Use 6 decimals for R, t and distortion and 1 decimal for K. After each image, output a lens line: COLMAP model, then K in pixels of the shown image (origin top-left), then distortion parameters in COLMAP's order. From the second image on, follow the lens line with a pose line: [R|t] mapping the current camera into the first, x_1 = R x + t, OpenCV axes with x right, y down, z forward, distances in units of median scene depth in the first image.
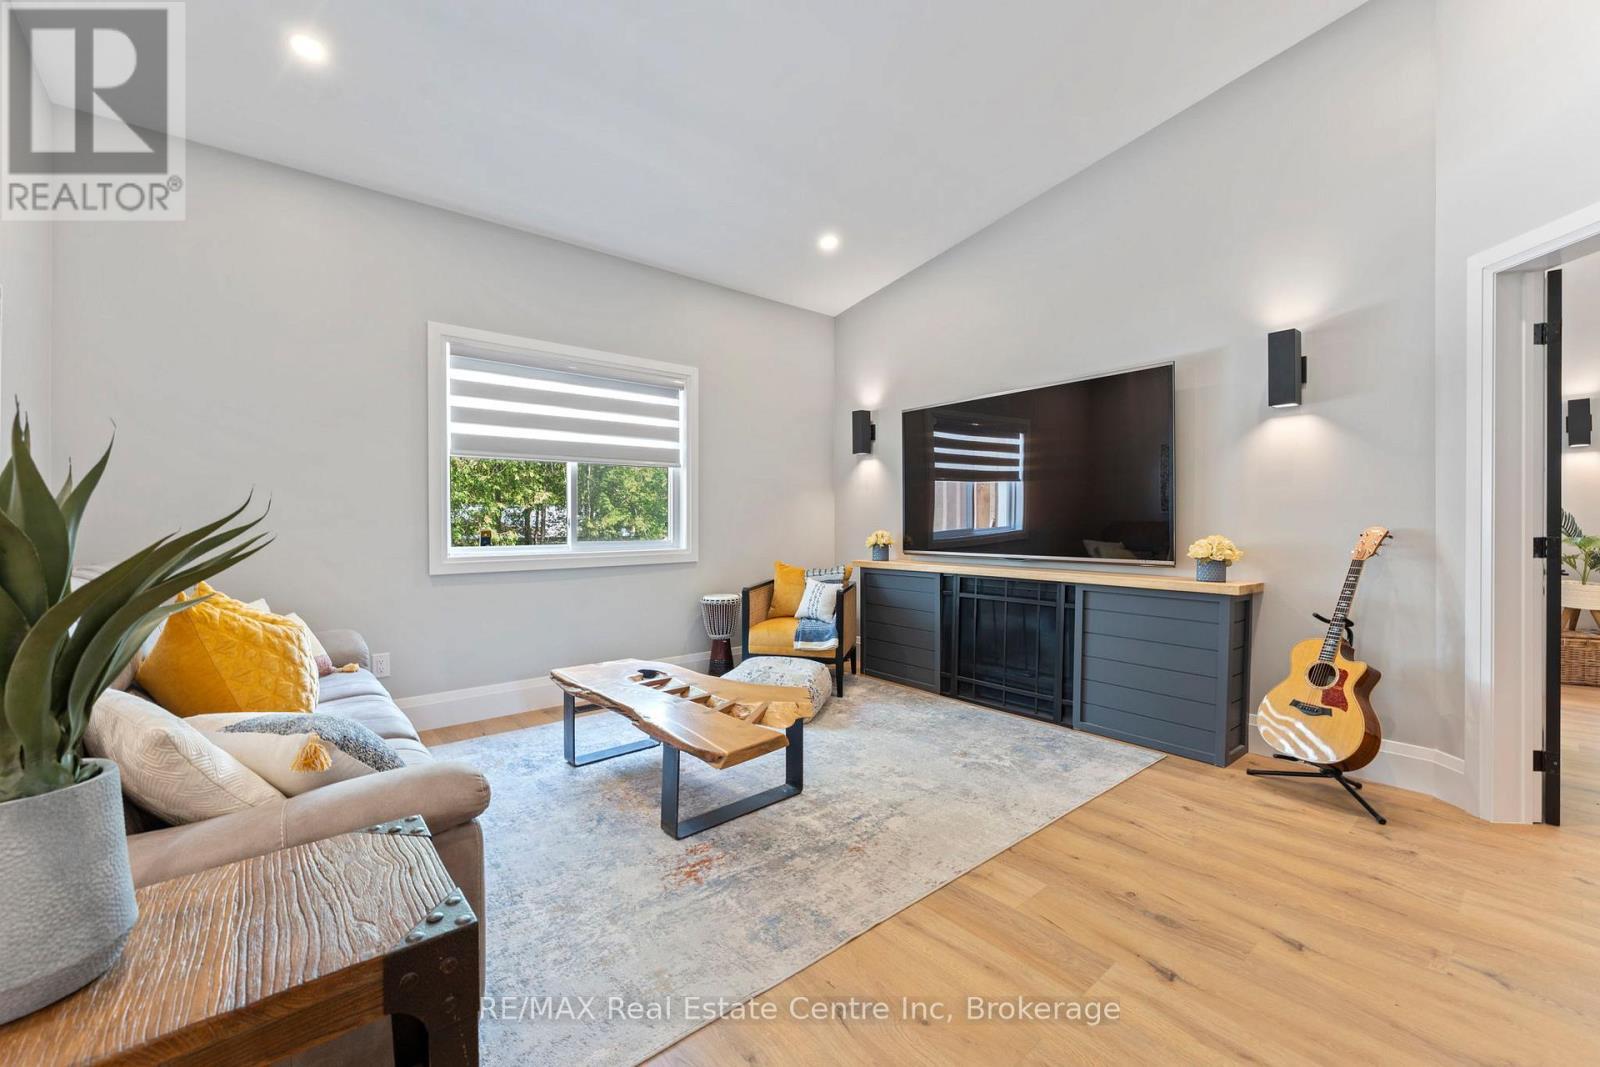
lens RADIAL K [[642.3, 0, 795.4], [0, 642.3, 529.8], [0, 0, 1]] dist [-0.009585, 0.001673]
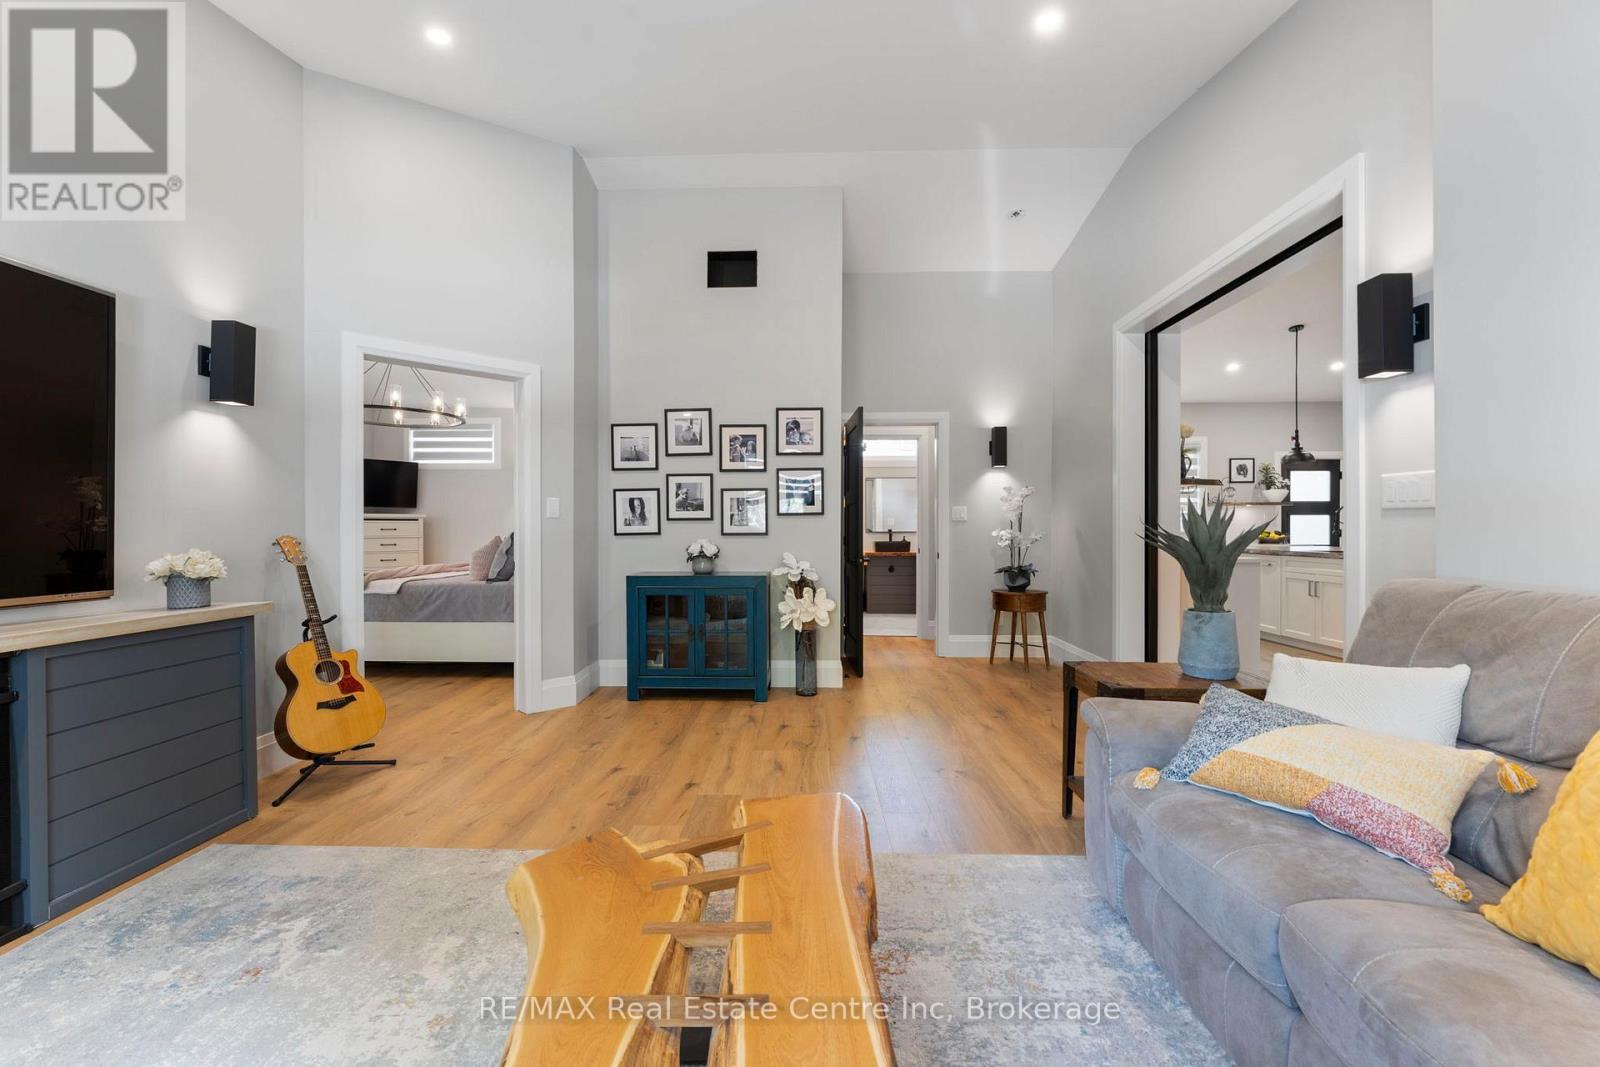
lens RADIAL K [[642.3, 0, 790.4], [0, 642.3, 533.7], [0, 0, 1]] dist [-0.009585, 0.001673]
pose [[-0.750714, 0.000614, 0.660627, -0.449125], [0.011229, 0.999867, 0.011831, -0.010247], [-0.660532, 0.016300, -0.750621, 1.199483]]
